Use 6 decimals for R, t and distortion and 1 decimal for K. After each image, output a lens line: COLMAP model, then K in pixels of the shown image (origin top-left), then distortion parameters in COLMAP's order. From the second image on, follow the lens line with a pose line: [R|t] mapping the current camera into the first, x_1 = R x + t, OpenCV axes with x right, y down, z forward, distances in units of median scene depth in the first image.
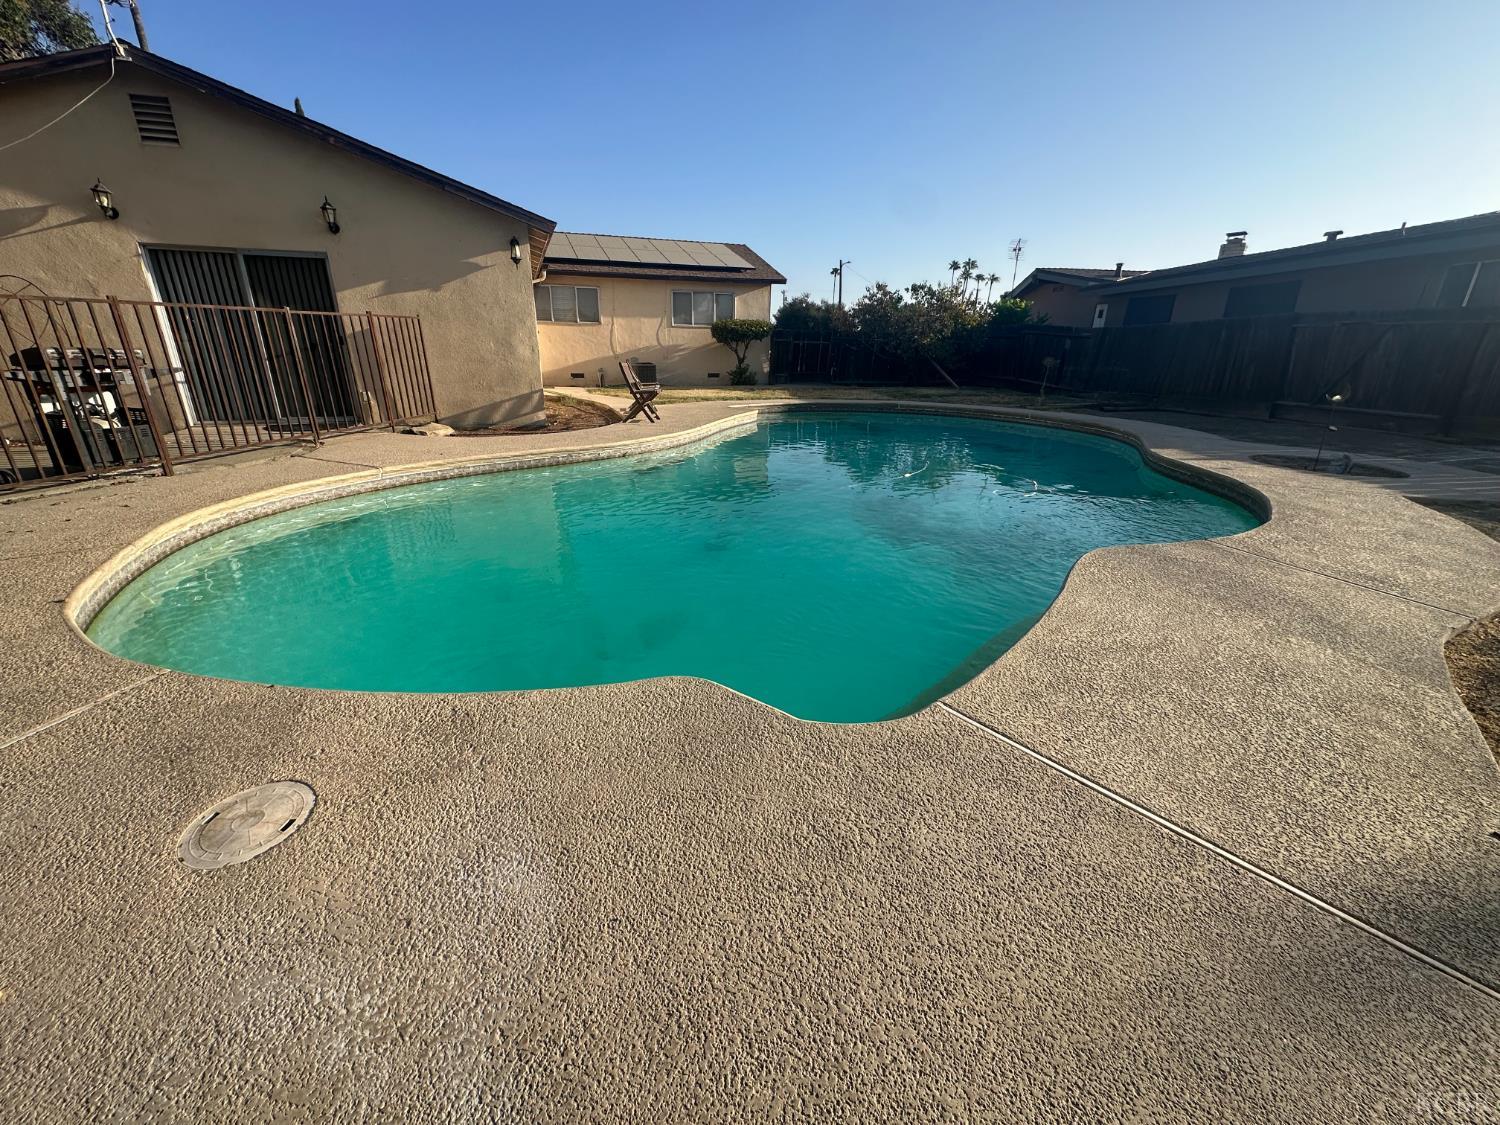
lens RADIAL K [[606.3, 0, 750.4], [0, 606.3, 565.4], [0, 0, 1]] dist [-0.001937, -0.000270]
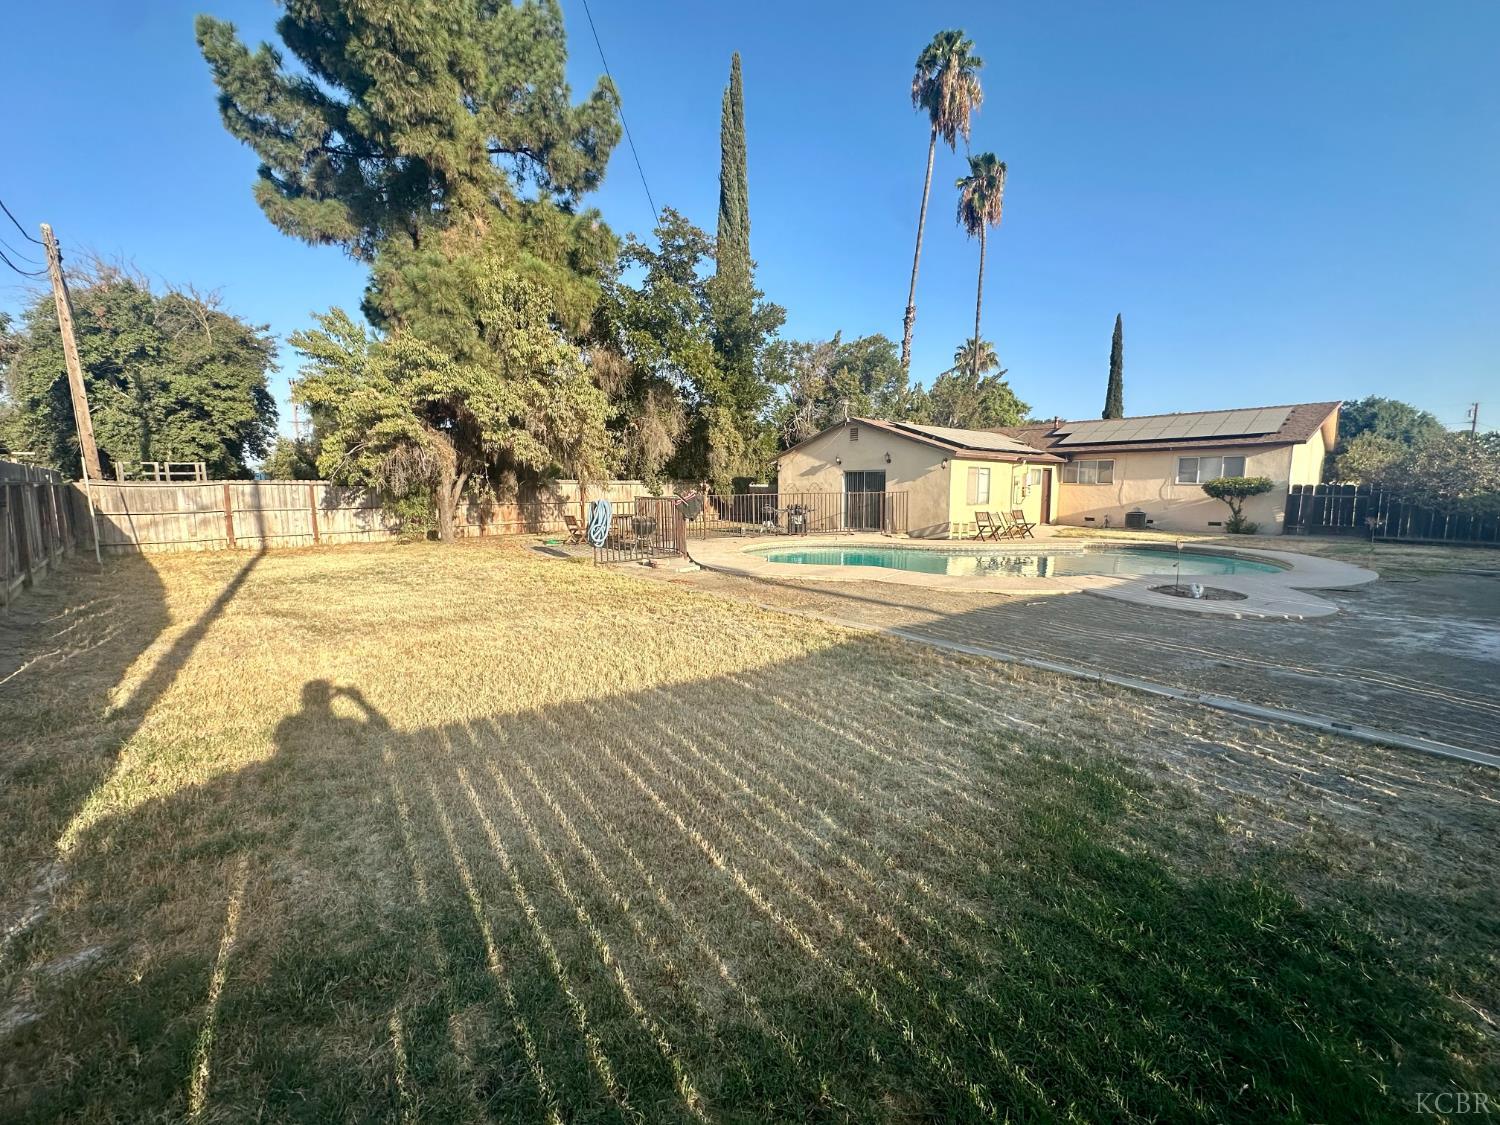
lens RADIAL K [[606.3, 0, 751.2], [0, 606.3, 568.1], [0, 0, 1]] dist [-0.001937, -0.000270]
pose [[0.351488, 0.111921, -0.929478, 0.762859], [-0.308925, 0.951084, -0.002299, 0.041740], [0.883754, 0.287947, 0.368869, -0.184314]]
